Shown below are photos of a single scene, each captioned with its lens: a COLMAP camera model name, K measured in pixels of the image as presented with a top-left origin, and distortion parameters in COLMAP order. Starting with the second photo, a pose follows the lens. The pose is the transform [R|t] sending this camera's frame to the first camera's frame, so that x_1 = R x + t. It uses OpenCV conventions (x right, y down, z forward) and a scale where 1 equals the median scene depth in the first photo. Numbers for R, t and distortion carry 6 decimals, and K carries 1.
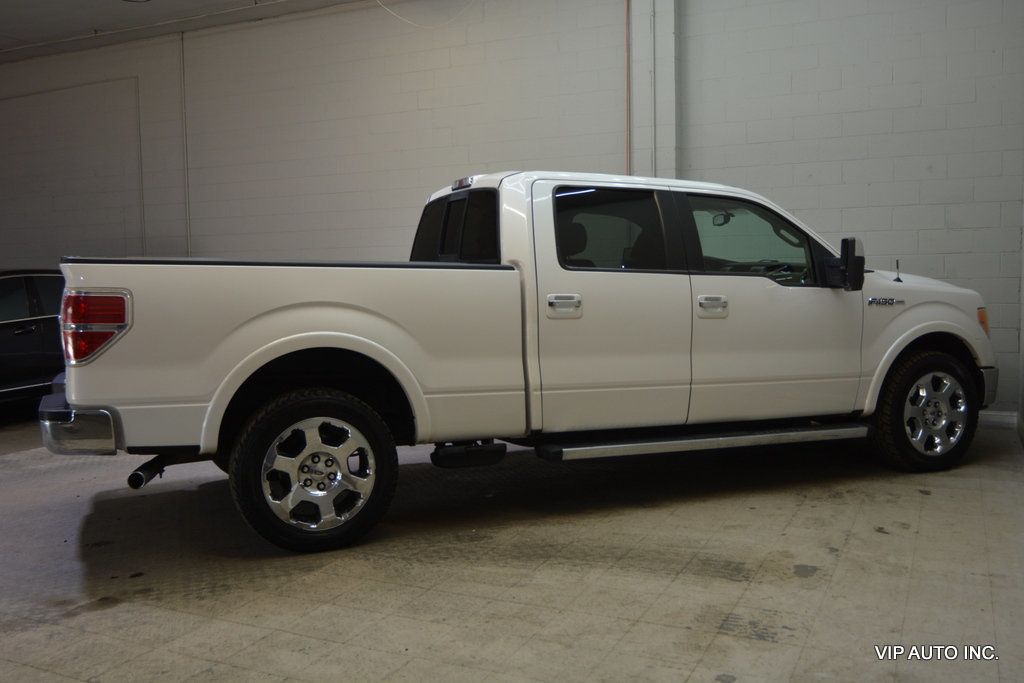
lens RADIAL K [[935.3, 0, 512.0], [0, 935.3, 341.5], [0, 0, 1]] dist [-0.020857, -0.004582]
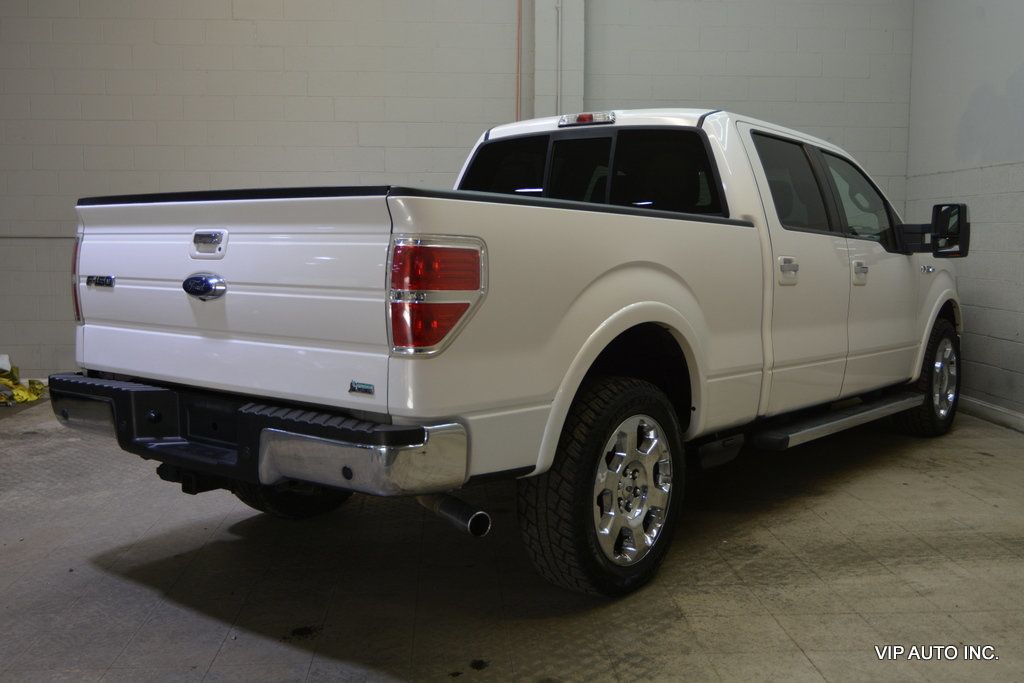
lens RADIAL K [[1032.8, 0, 512.0], [0, 1032.8, 341.5], [0, 0, 1]] dist [-0.030998, -0.009111]
pose [[0.875786, -0.027934, 0.481891, -0.663391], [0.018449, 0.999532, 0.024411, -0.000122], [-0.482347, -0.012488, 0.875891, 0.307935]]
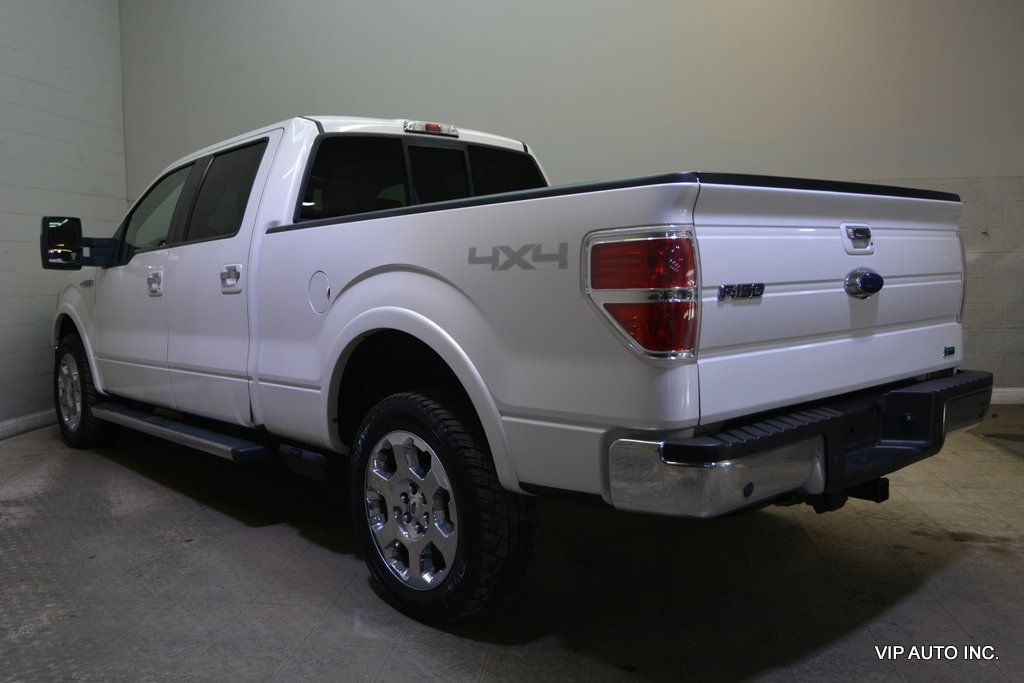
lens RADIAL K [[878.9, 0, 512.0], [0, 878.9, 341.5], [0, 0, 1]] dist [-0.012934, -0.009370]
pose [[-0.318466, -0.065954, 0.945637, -0.987159], [0.095089, 0.990322, 0.101094, -0.068698], [-0.943153, 0.122114, -0.309112, 1.457288]]
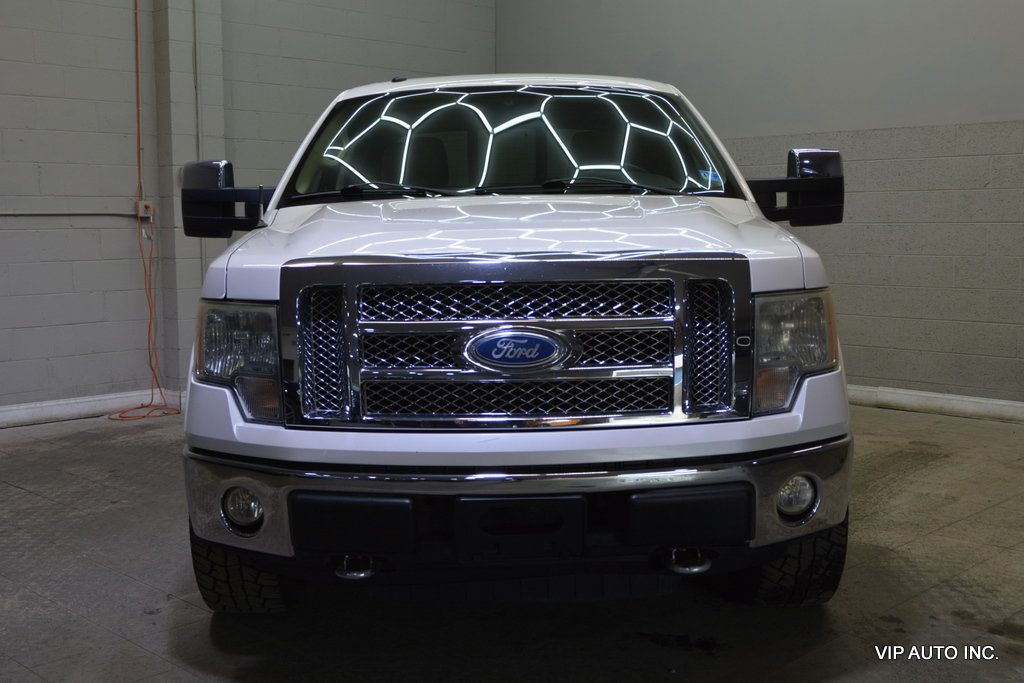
lens RADIAL K [[1171.5, 0, 512.0], [0, 1171.5, 341.5], [0, 0, 1]] dist [-0.005563, 0.006351]
pose [[0.328167, -0.083171, 0.940951, -1.170205], [0.076051, 0.995209, 0.061444, -0.025064], [-0.941553, 0.051397, 0.332920, 0.874953]]
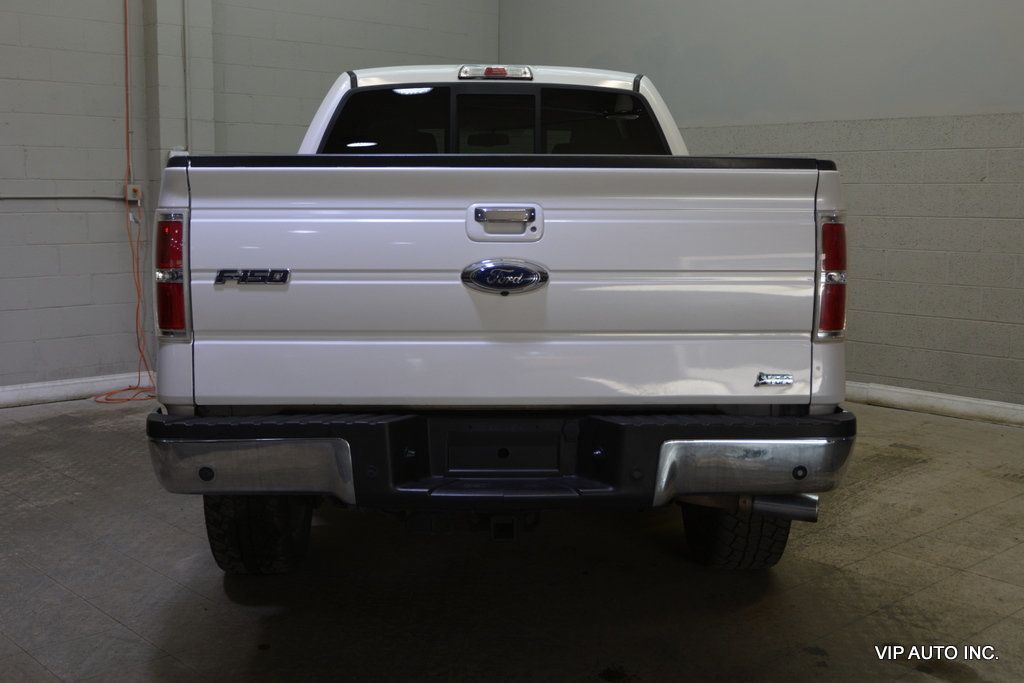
lens RADIAL K [[1145.1, 0, 512.0], [0, 1145.1, 341.5], [0, 0, 1]] dist [0.002188, -0.022481]
pose [[0.368241, -0.101872, 0.924132, -1.091571], [0.062650, 0.994439, 0.084658, -0.042905], [-0.927617, 0.026723, 0.372576, 0.809128]]
